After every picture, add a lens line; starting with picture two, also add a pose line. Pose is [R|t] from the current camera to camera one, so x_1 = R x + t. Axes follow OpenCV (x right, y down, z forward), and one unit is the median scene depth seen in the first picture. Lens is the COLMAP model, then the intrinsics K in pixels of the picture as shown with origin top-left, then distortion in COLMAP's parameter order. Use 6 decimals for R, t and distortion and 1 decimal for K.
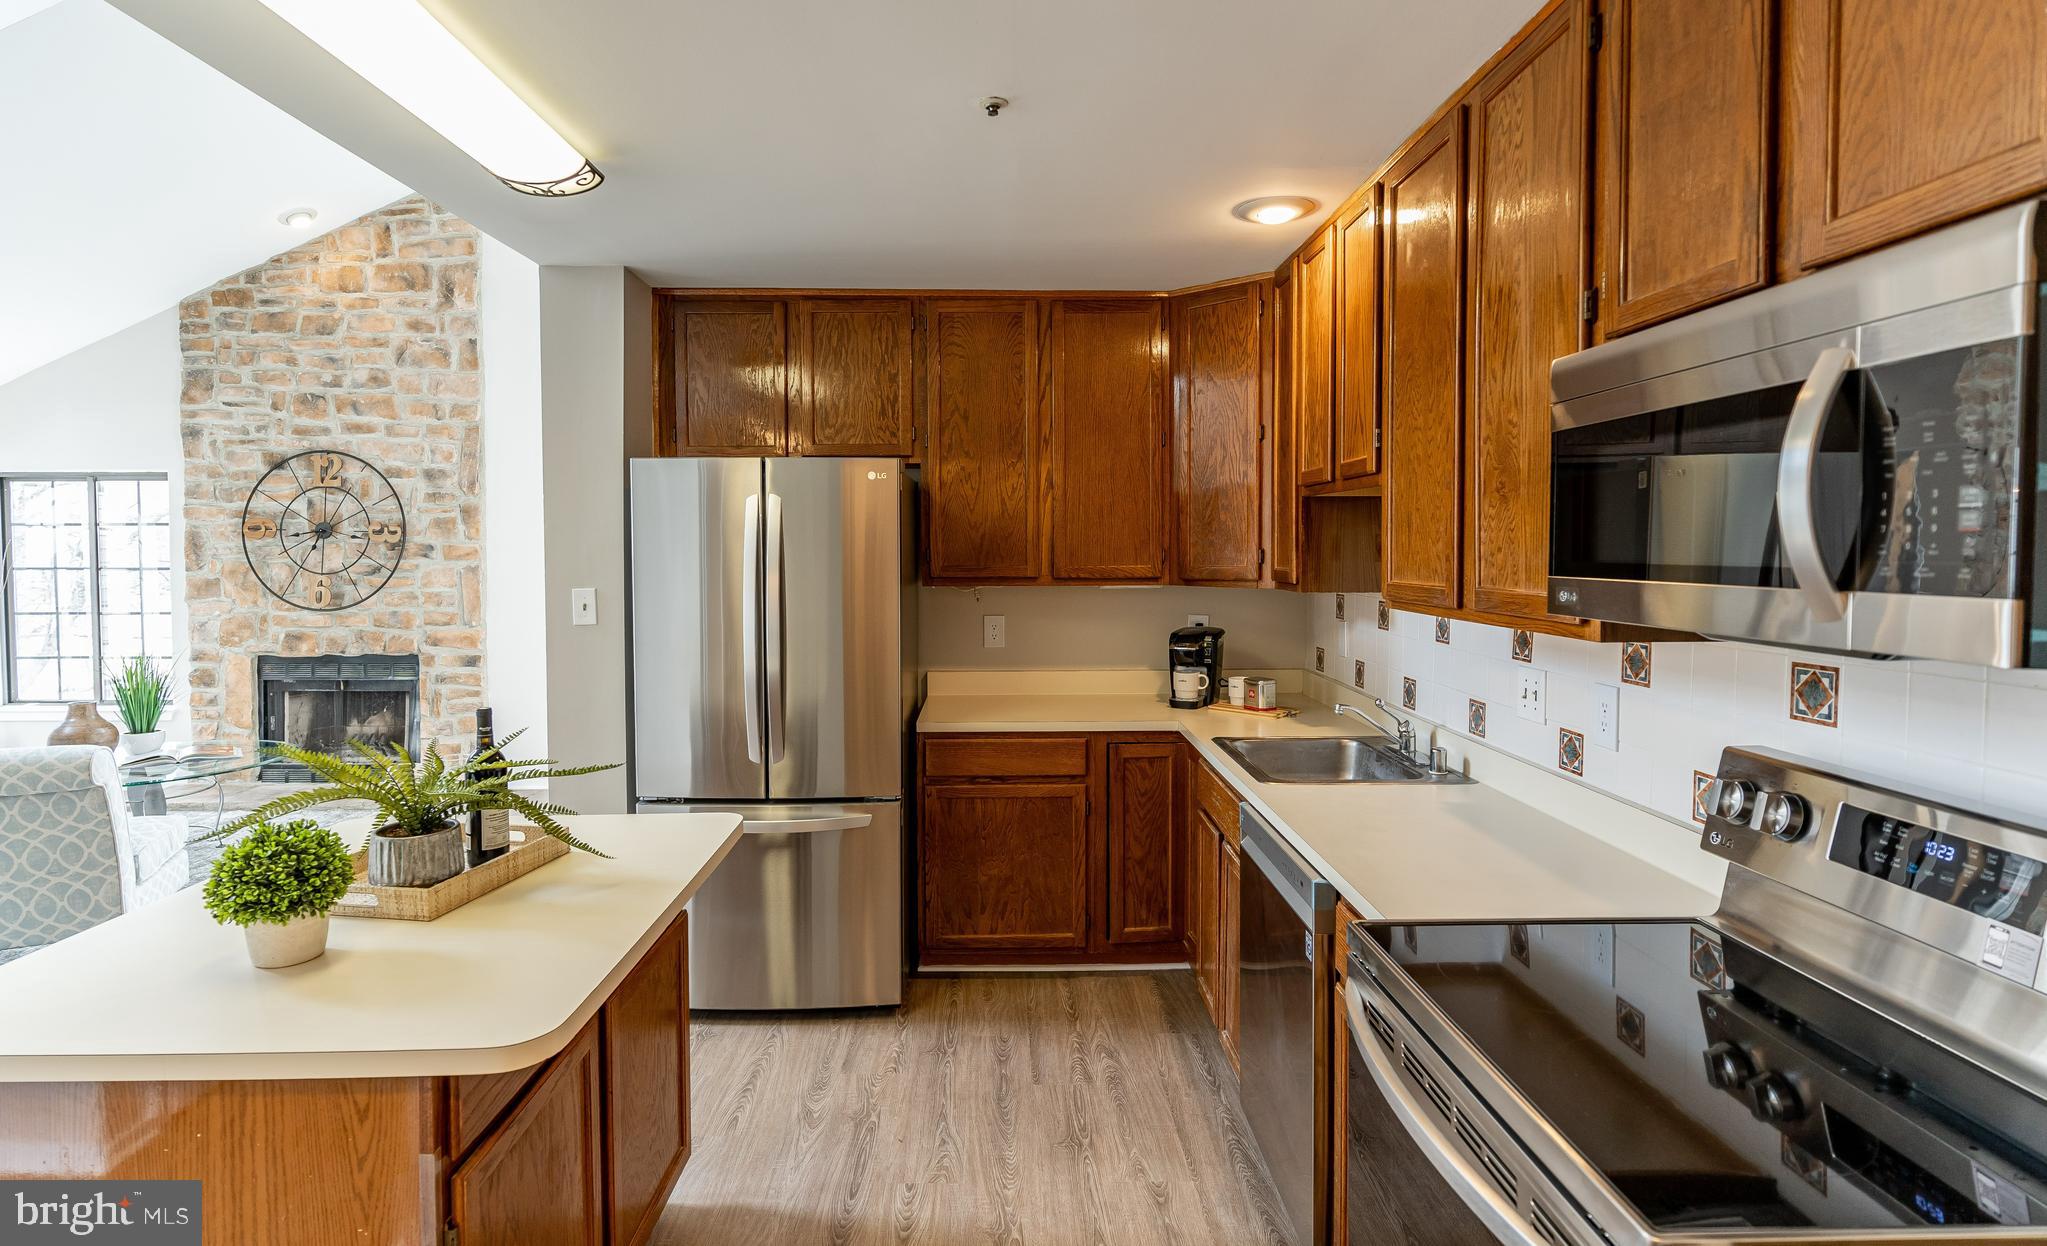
lens RADIAL K [[1053.6, 0, 1021.9], [0, 1053.6, 578.7], [0, 0, 1]] dist [-0.000629, 0.000282]
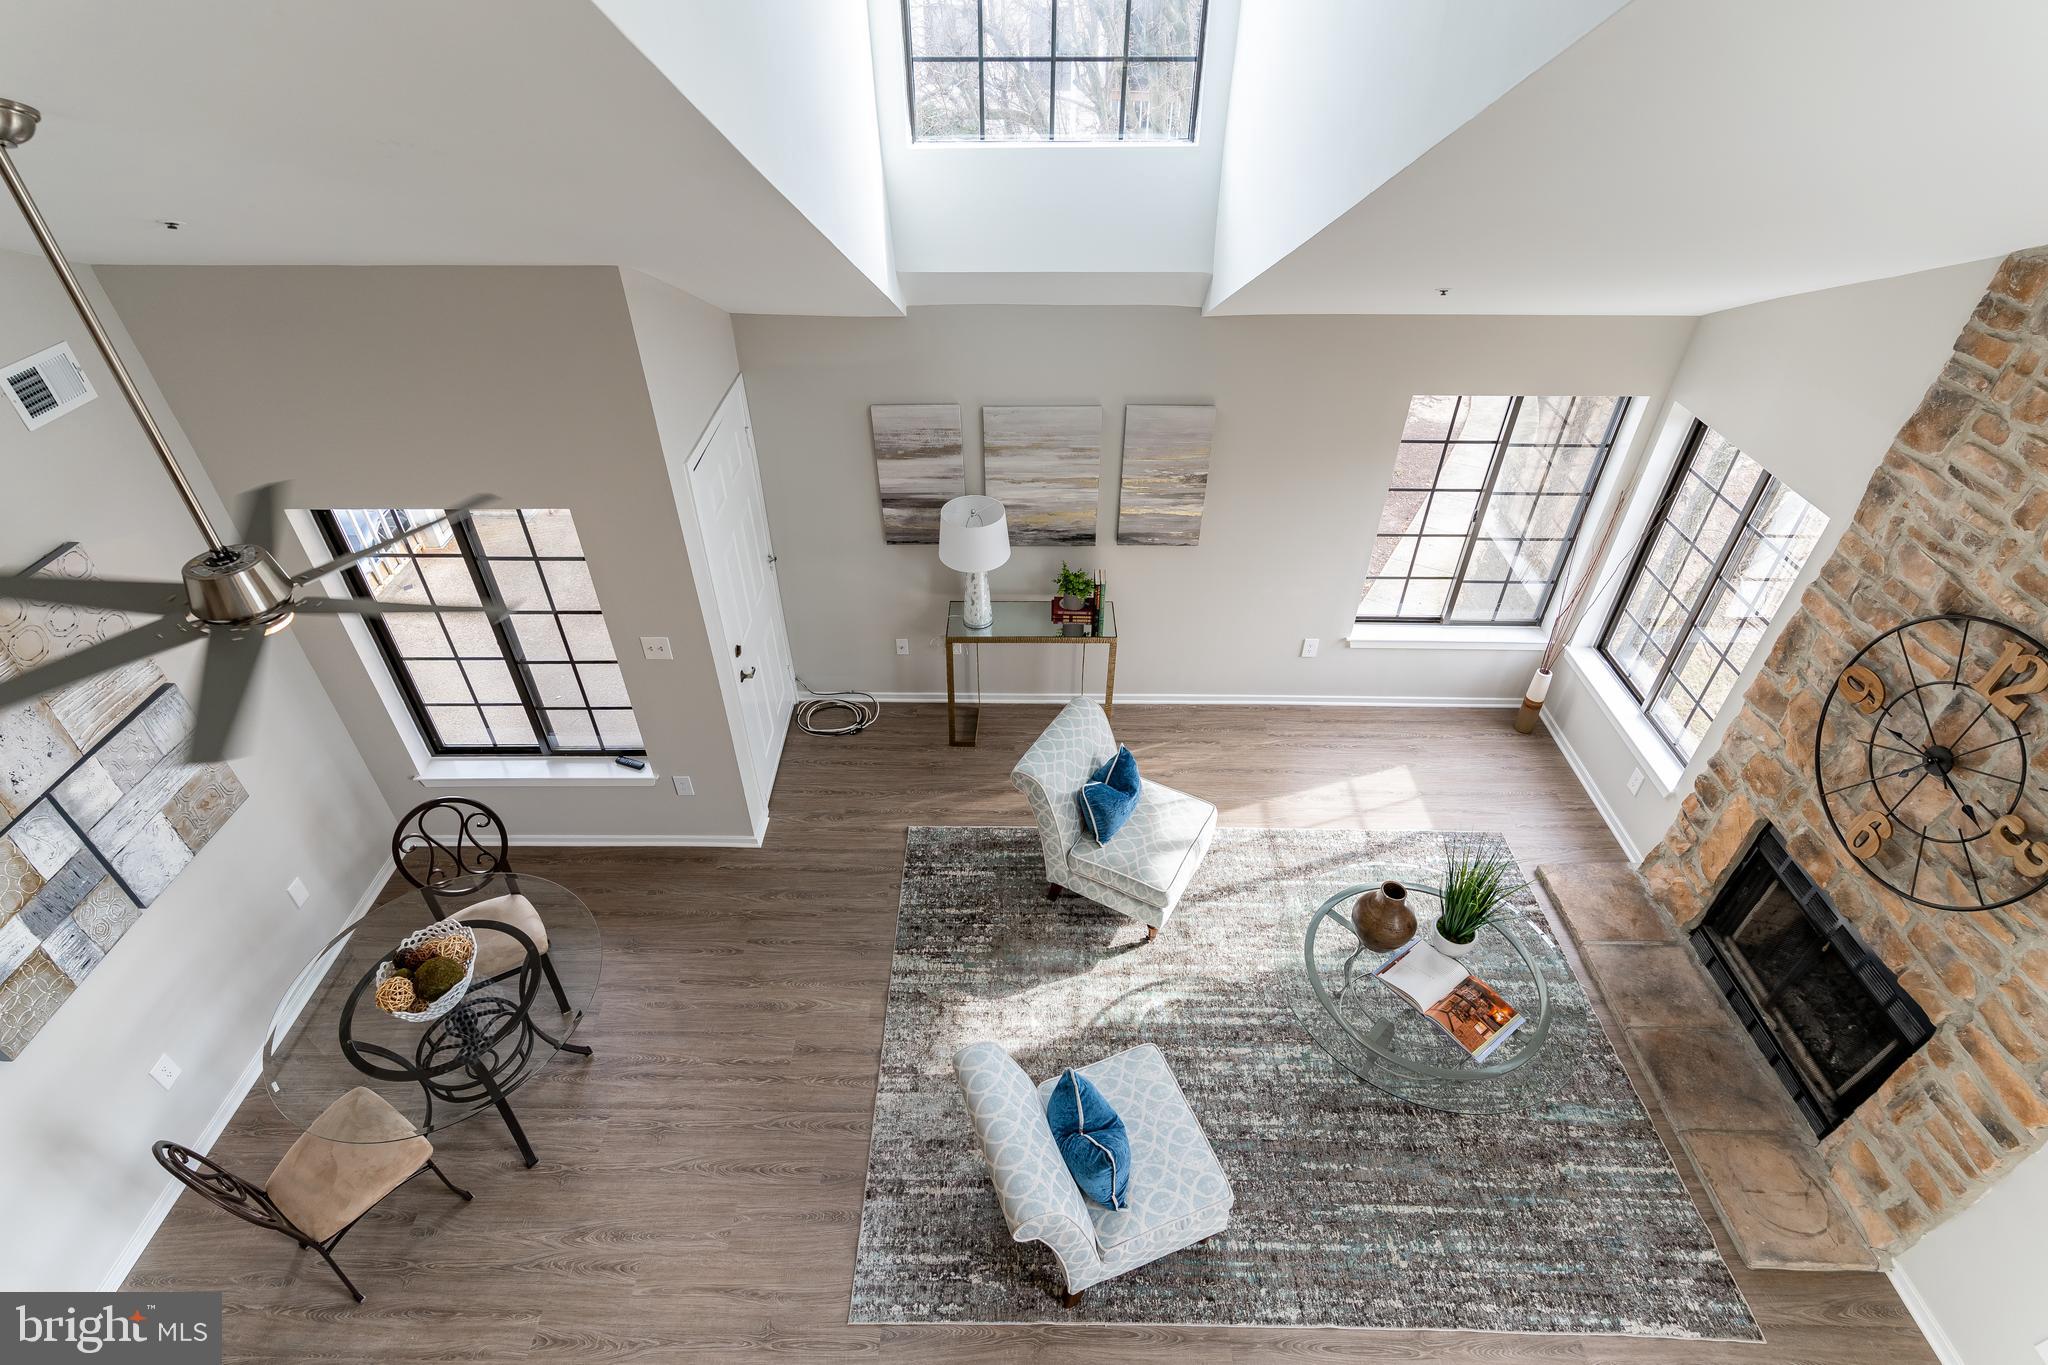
lens RADIAL K [[989.3, 0, 1022.7], [0, 989.3, 681.0], [0, 0, 1]] dist [-0.001417, 0.000009]
pose [[-0.028265, 0.622340, -0.782237, -0.270755], [-0.034928, 0.781457, 0.622981, -0.382579], [0.998990, 0.044931, -0.000351, 0.519162]]
